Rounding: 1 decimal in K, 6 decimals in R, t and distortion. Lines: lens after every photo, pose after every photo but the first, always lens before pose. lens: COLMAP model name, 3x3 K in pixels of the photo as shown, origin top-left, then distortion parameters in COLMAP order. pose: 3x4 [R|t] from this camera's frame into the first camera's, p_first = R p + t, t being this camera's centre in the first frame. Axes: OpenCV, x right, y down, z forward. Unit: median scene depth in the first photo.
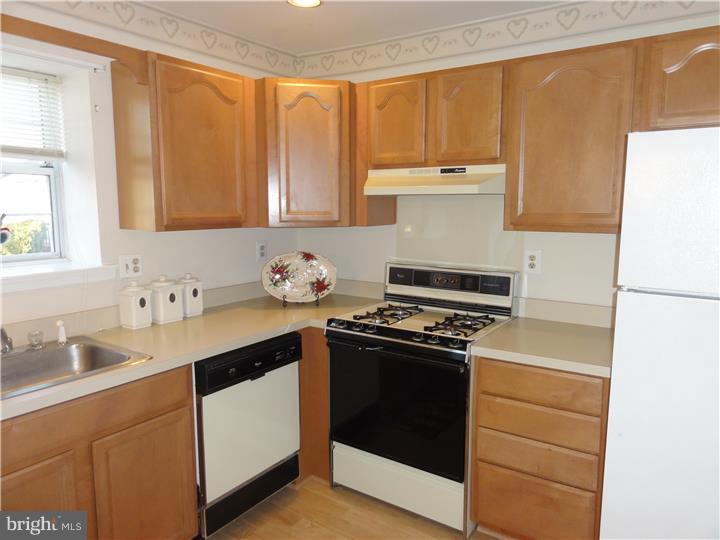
lens RADIAL K [[527.4, 0, 363.0], [0, 527.4, 267.8], [0, 0, 1]] dist [0.033787, 0.006820]
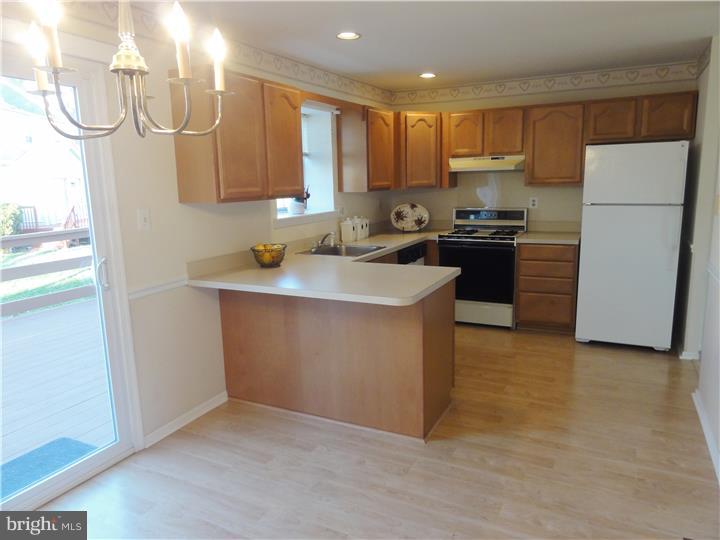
lens RADIAL K [[527.4, 0, 360.1], [0, 527.4, 268.2], [0, 0, 1]] dist [0.033787, 0.006820]
pose [[0.986864, -0.049615, 0.153748, -0.648902], [0.043223, 0.998067, 0.044645, 0.117208], [-0.155666, -0.037413, 0.987101, -0.891438]]
